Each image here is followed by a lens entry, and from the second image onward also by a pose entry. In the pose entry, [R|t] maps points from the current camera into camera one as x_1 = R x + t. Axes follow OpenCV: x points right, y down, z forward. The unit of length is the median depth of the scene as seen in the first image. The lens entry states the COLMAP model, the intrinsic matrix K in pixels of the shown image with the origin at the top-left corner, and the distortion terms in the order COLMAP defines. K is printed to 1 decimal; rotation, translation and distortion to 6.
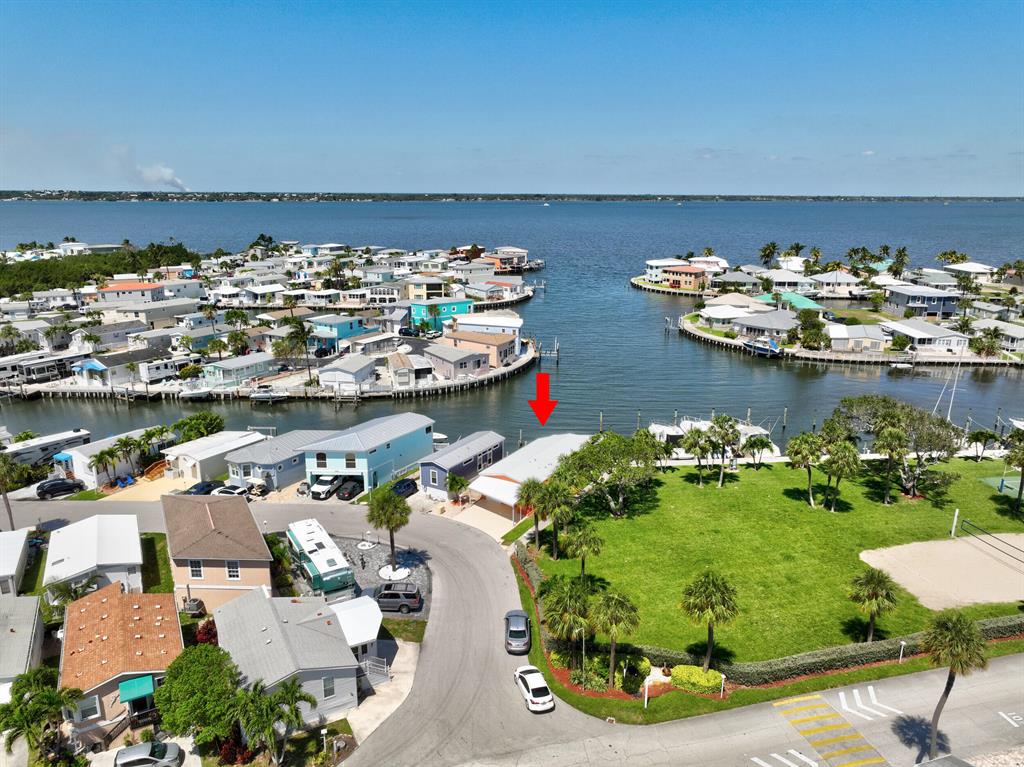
lens RADIAL K [[722.3, 0, 512.0], [0, 722.3, 383.5], [0, 0, 1]] dist [-0.005399, 0.023053]
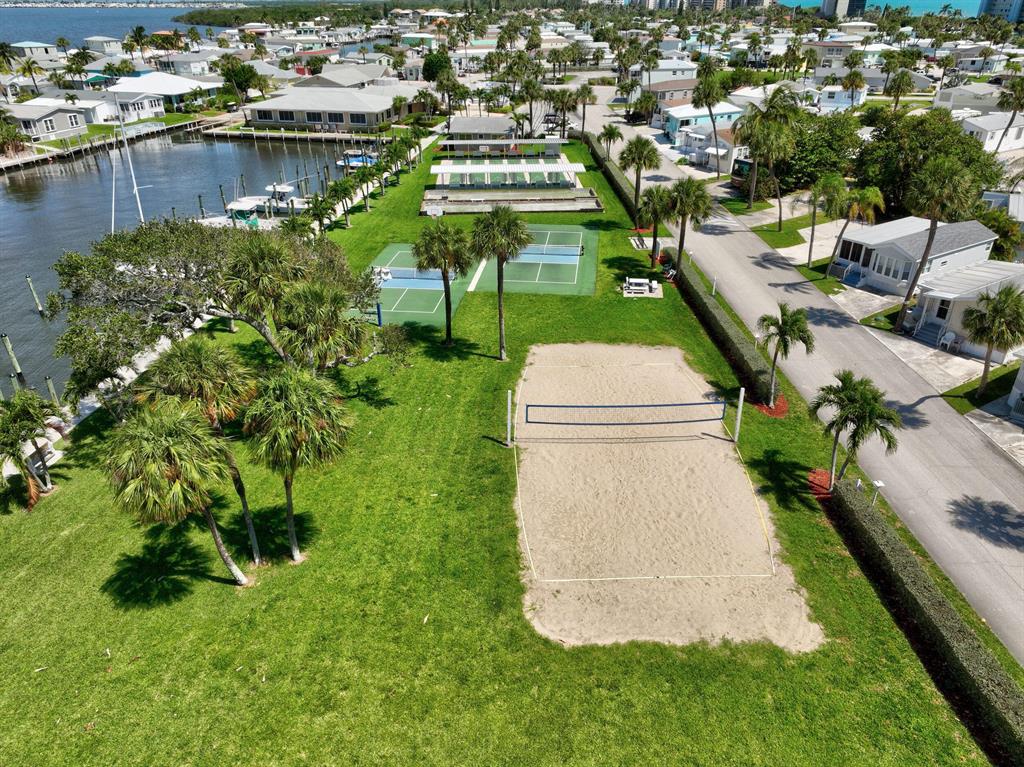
lens RADIAL K [[724.5, 0, 512.0], [0, 724.5, 383.5], [0, 0, 1]] dist [-0.006804, 0.031083]
pose [[0.231749, -0.466375, 0.853690, 0.084252], [0.258379, 0.875571, 0.408186, -0.007210], [-0.937834, 0.125979, 0.323415, 0.321110]]
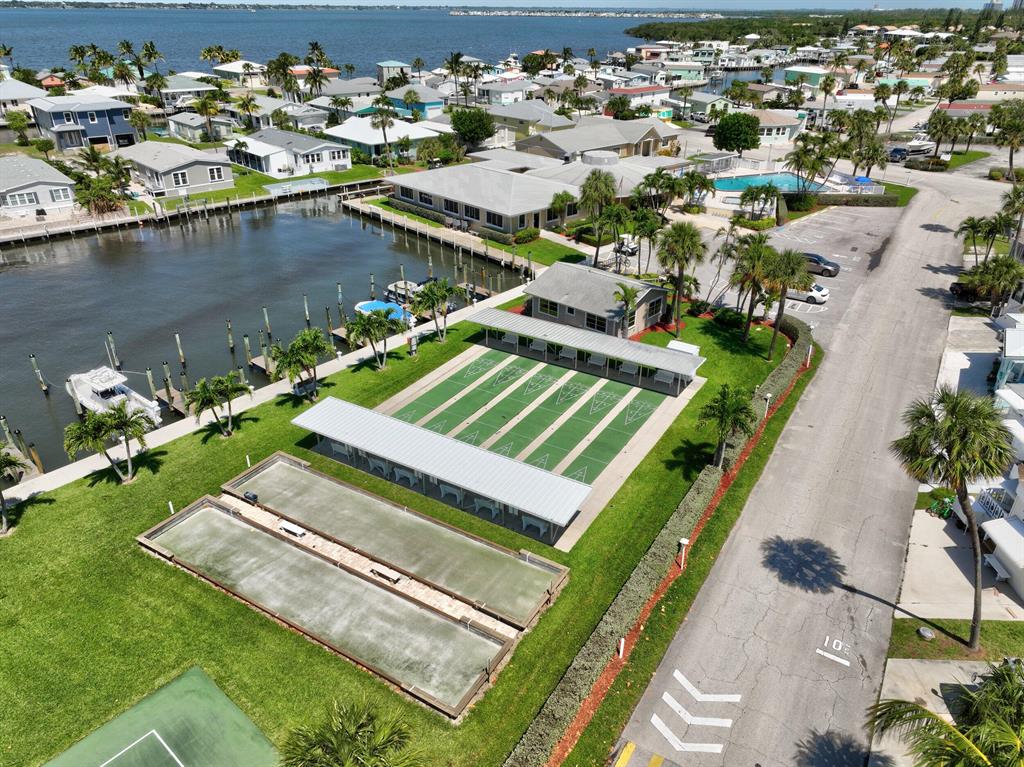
lens RADIAL K [[722.3, 0, 512.0], [0, 722.3, 383.5], [0, 0, 1]] dist [-0.005399, 0.023053]
pose [[0.730238, -0.319837, 0.603702, 0.410278], [0.175781, 0.941858, 0.286365, -0.015095], [-0.660192, -0.102995, 0.744002, 0.286479]]
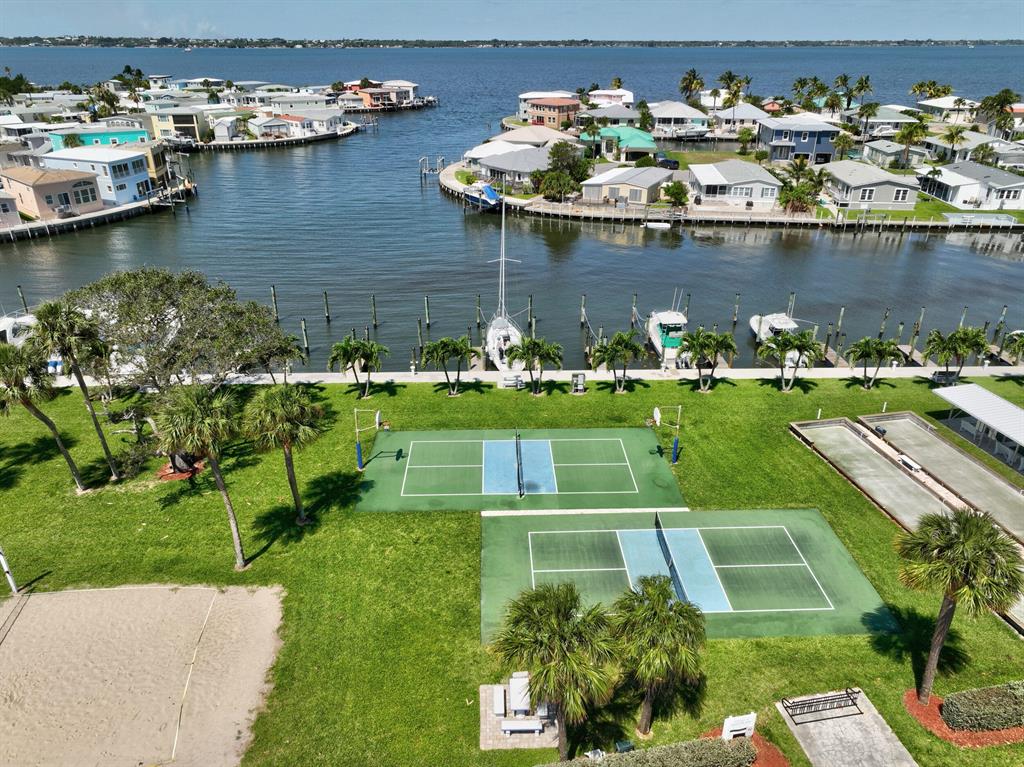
lens RADIAL K [[722.3, 0, 512.0], [0, 722.3, 383.5], [0, 0, 1]] dist [-0.005399, 0.023053]
pose [[0.996998, 0.029486, -0.071593, 0.361320], [-0.015876, 0.982853, 0.183706, -0.000587], [0.075782, -0.182018, 0.980371, 0.232803]]
